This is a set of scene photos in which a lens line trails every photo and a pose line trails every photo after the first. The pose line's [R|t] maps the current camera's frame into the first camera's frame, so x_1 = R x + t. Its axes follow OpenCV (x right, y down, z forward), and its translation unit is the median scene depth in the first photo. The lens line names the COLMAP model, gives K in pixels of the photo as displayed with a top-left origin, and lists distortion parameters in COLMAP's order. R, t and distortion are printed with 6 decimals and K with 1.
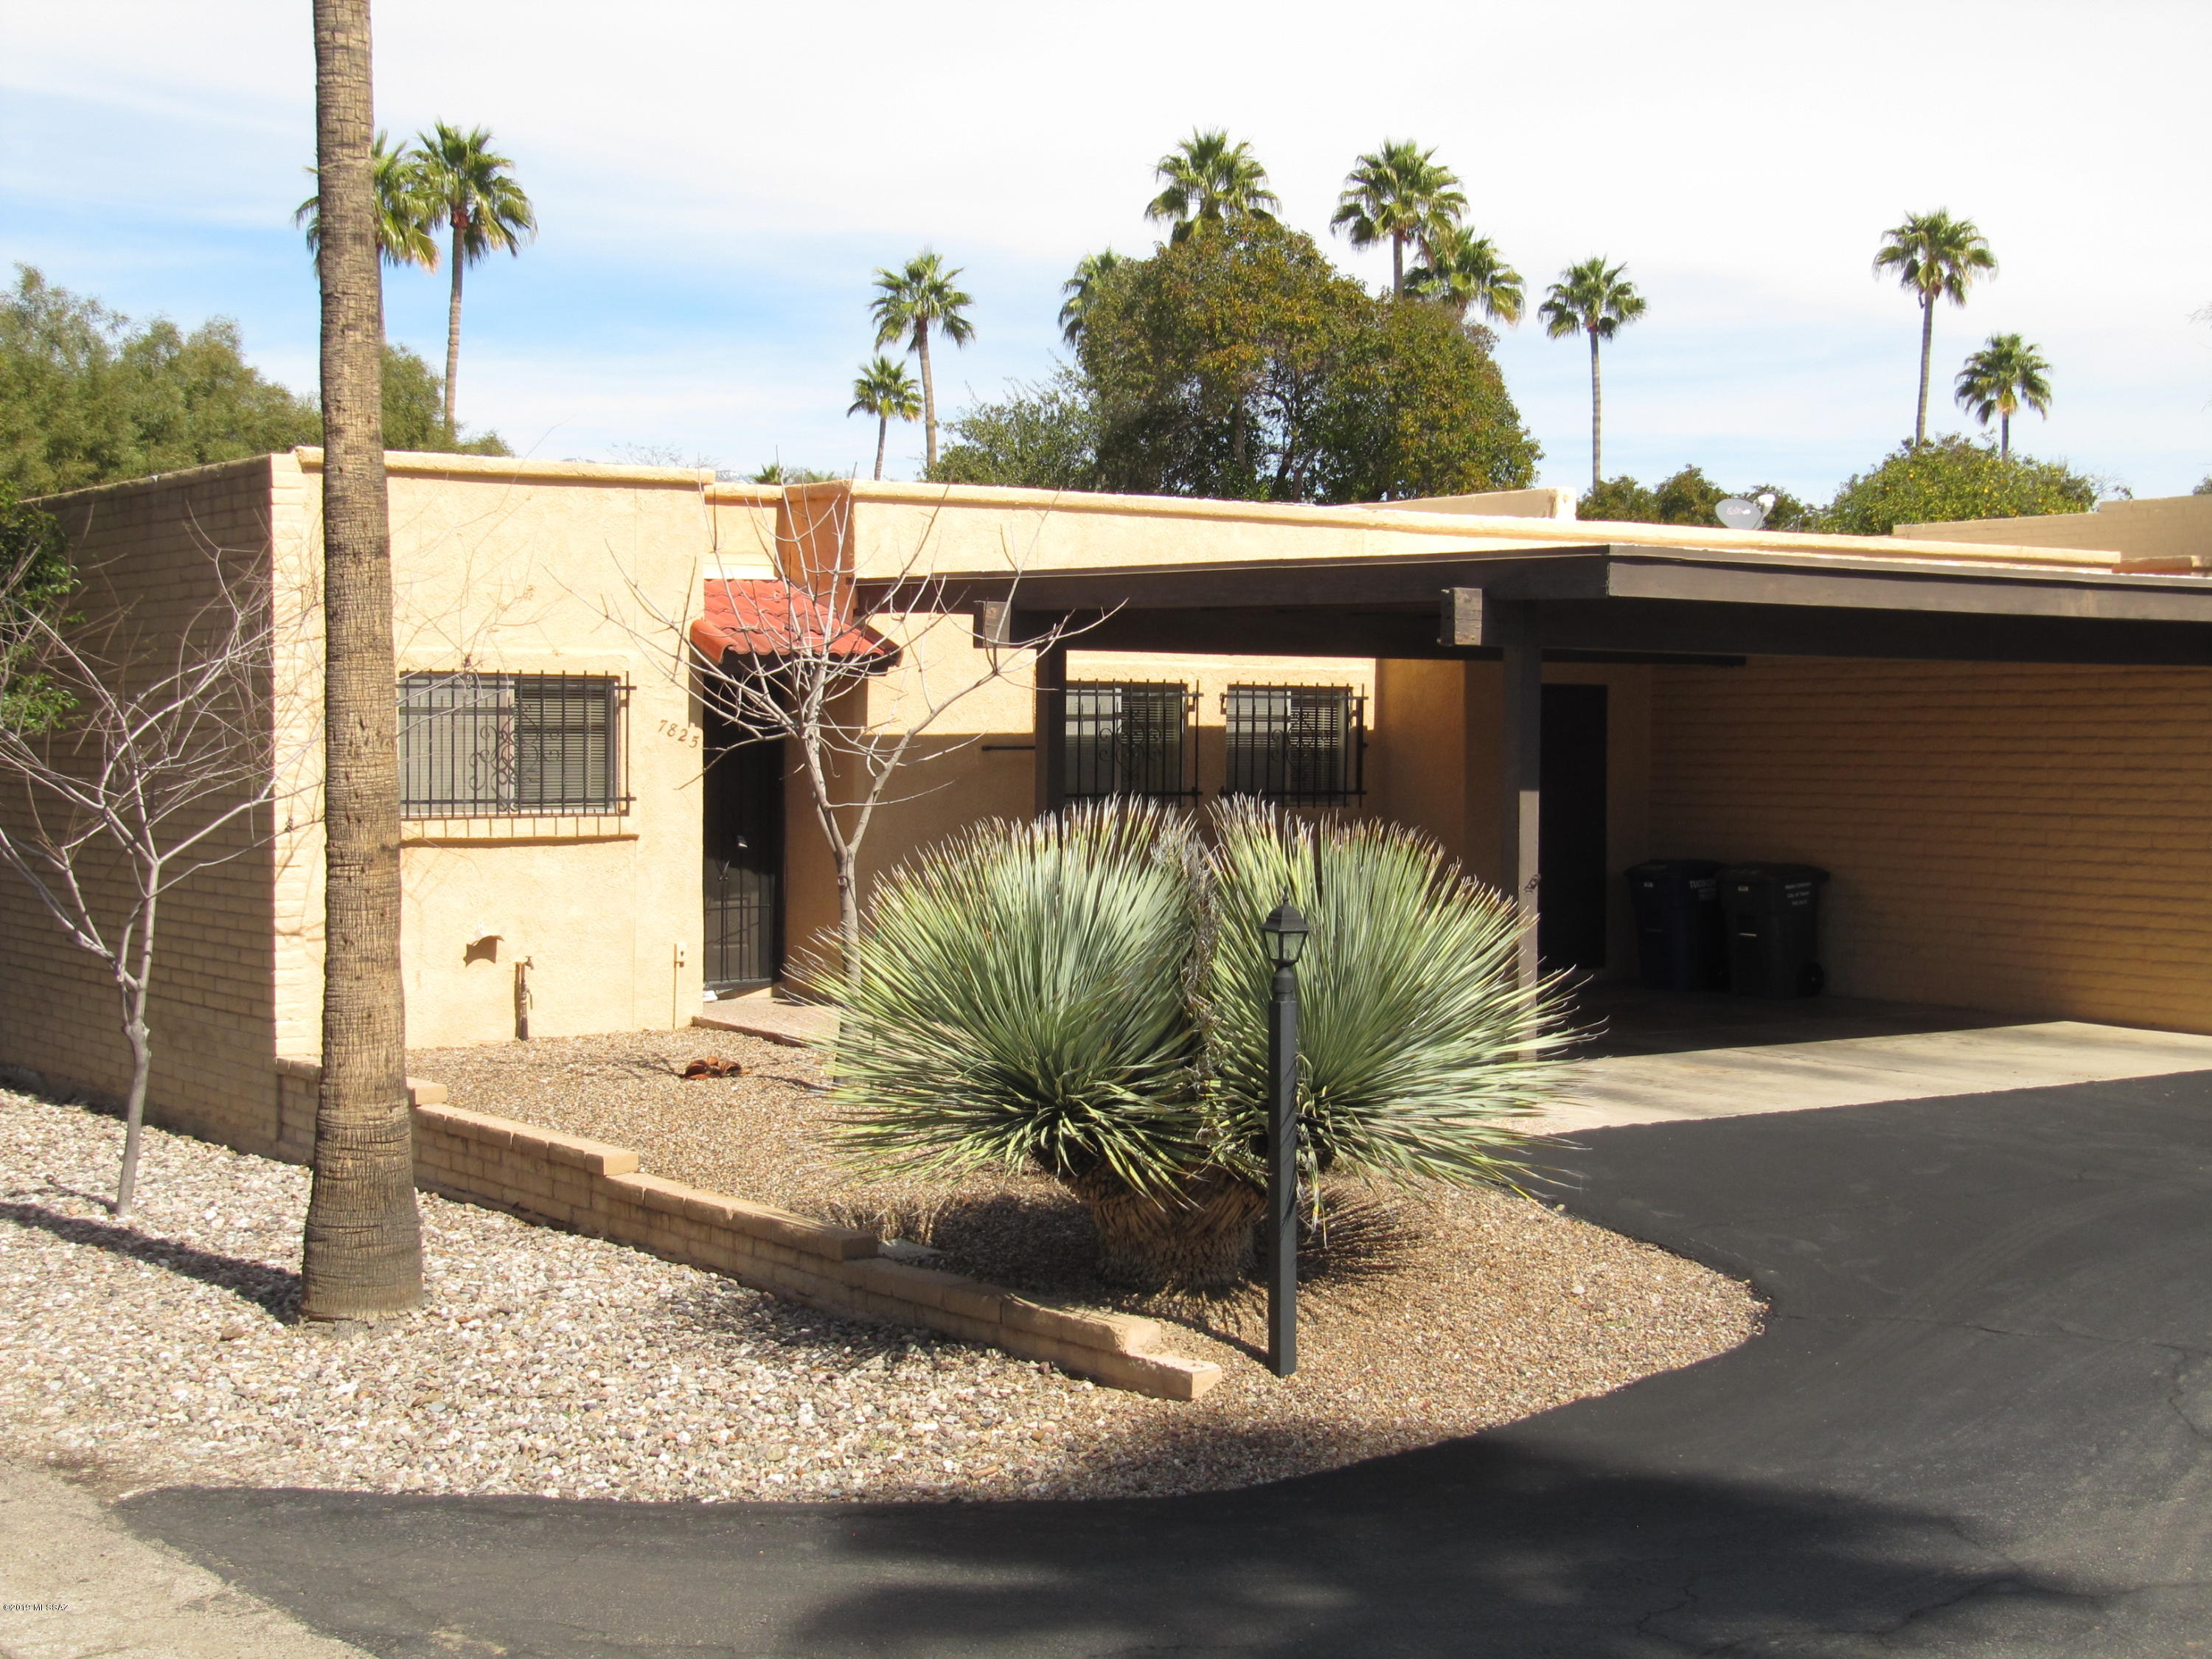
lens RADIAL K [[3105.4, 0, 1106.0], [0, 3105.4, 829.5], [0, 0, 1]] dist [0.005733, 0.021476]
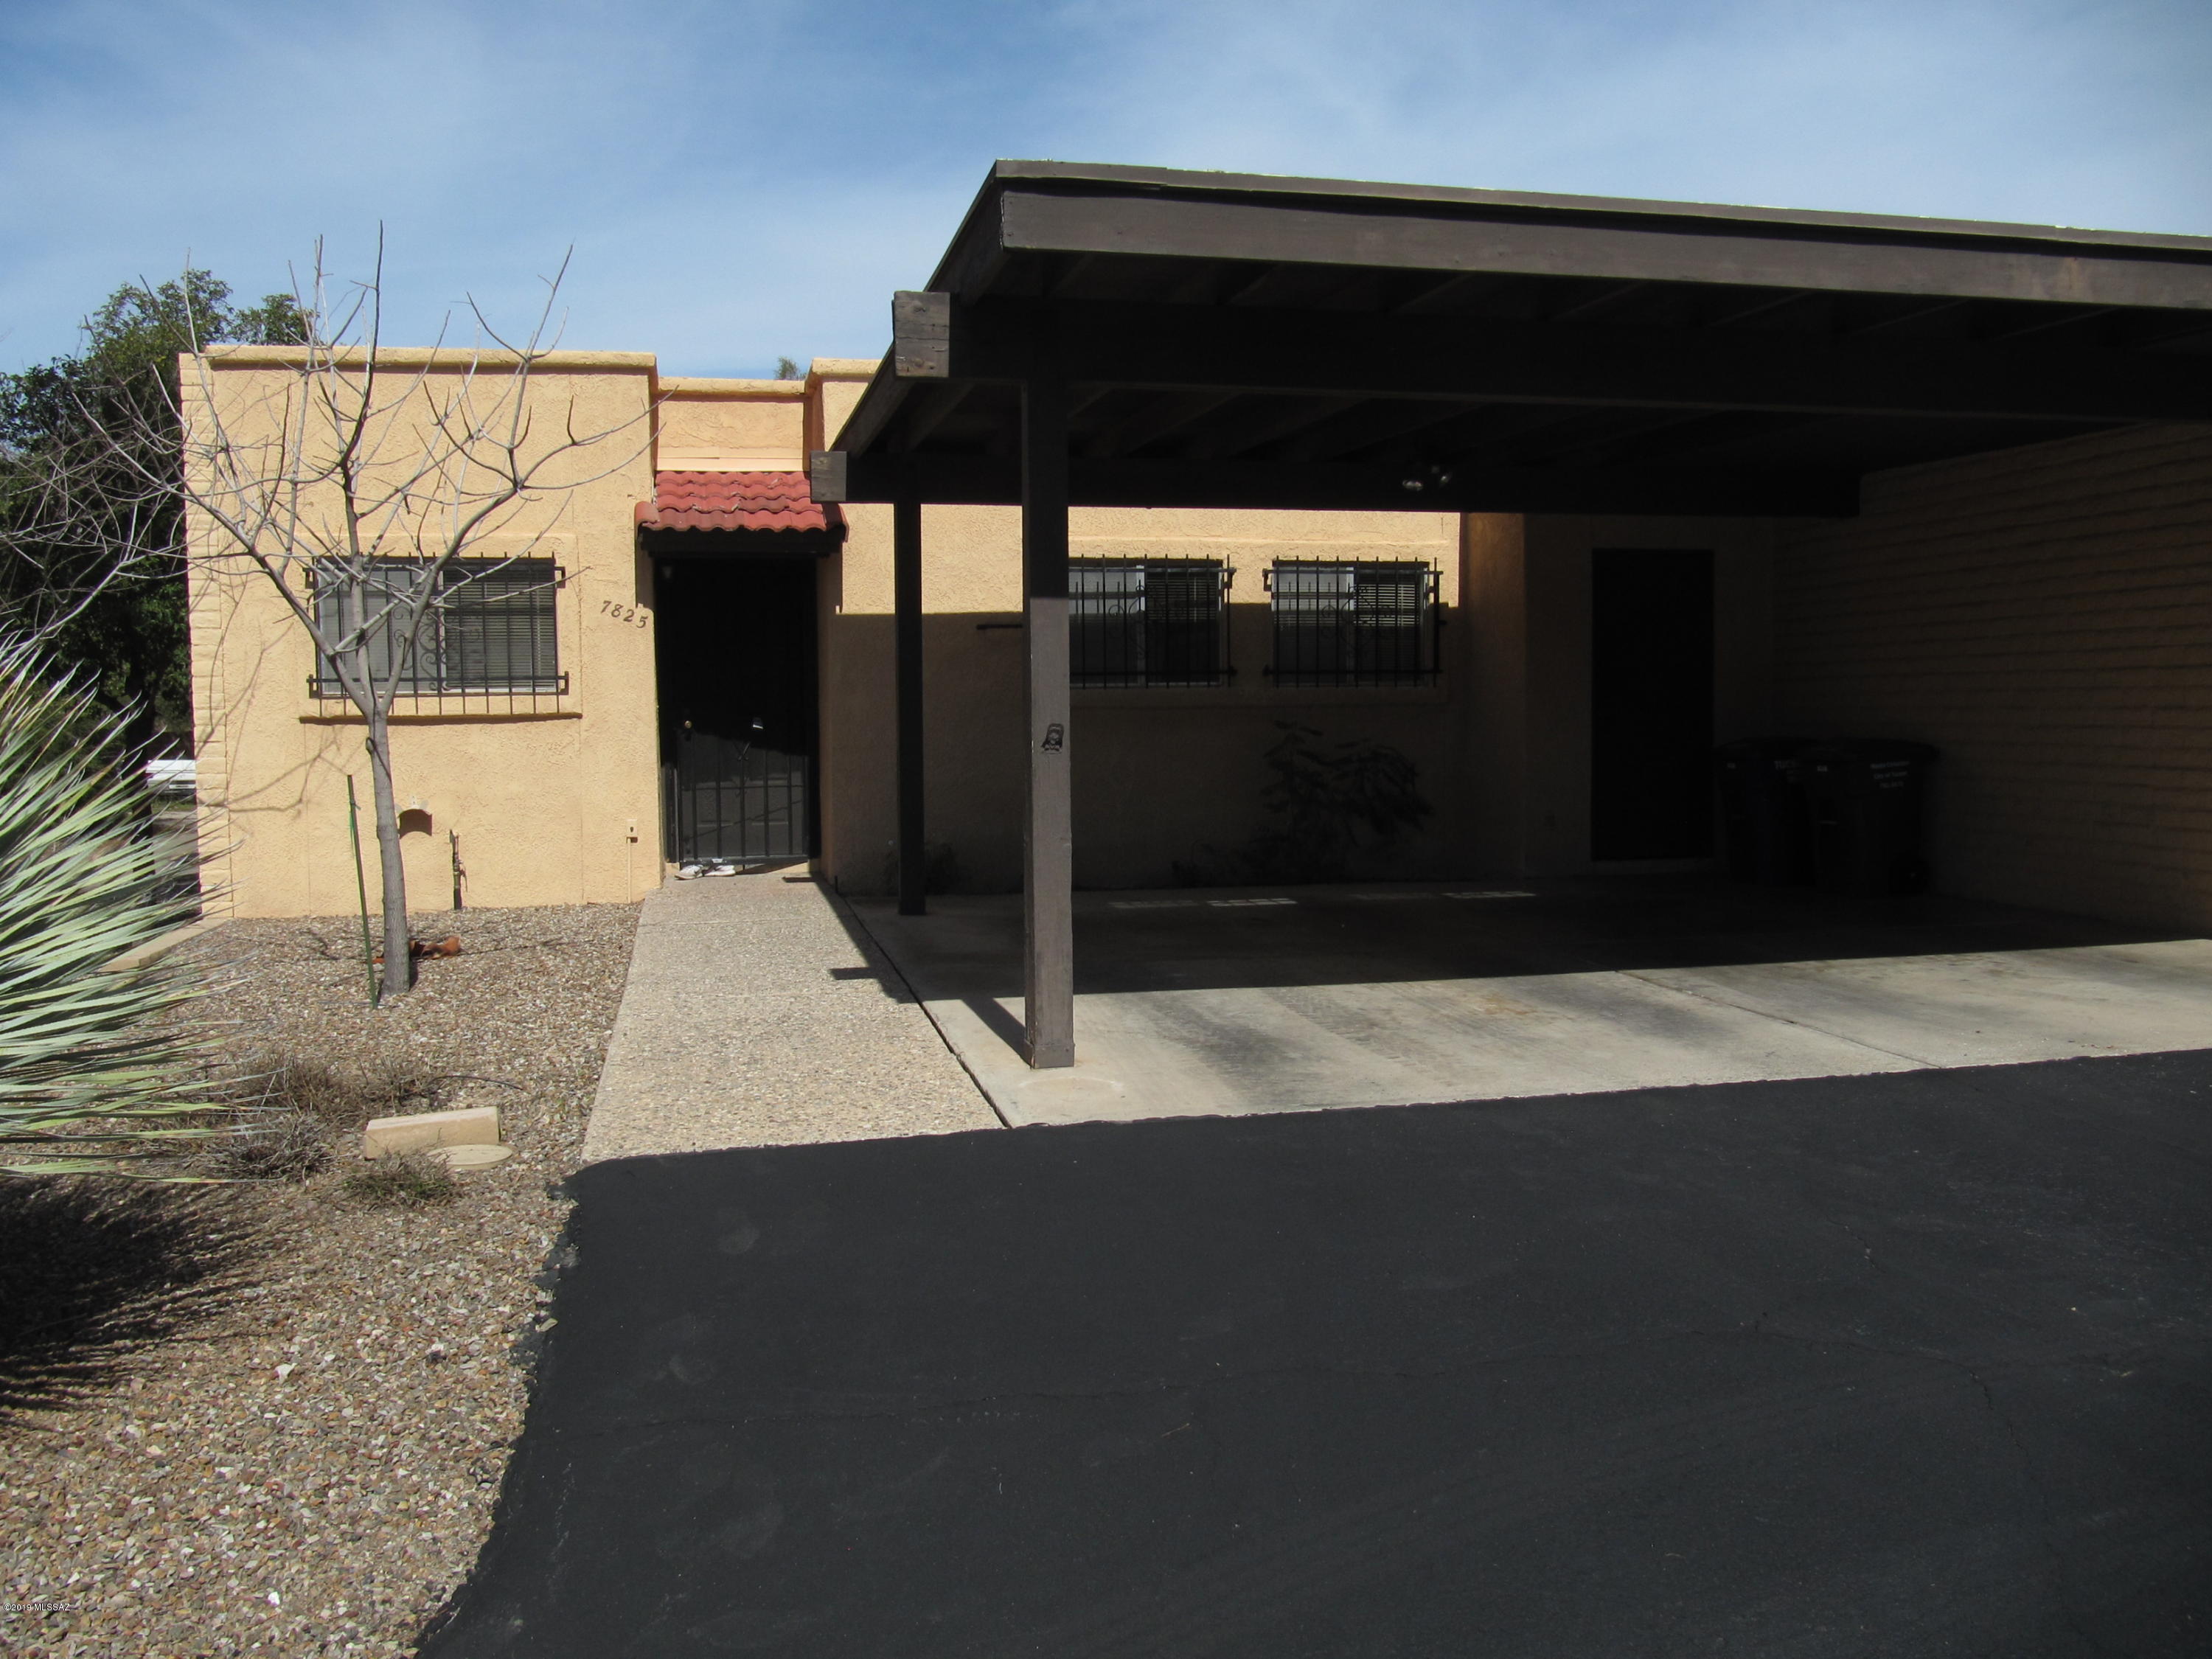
lens RADIAL K [[1825.4, 0, 1072.9], [0, 1825.4, 803.9], [0, 0, 1]] dist [-0.065769, 0.046505]
pose [[0.917703, 0.005927, -0.397222, 0.223647], [0.003345, 0.999738, 0.022643, 0.017624], [0.397253, -0.022108, 0.917443, 0.482258]]
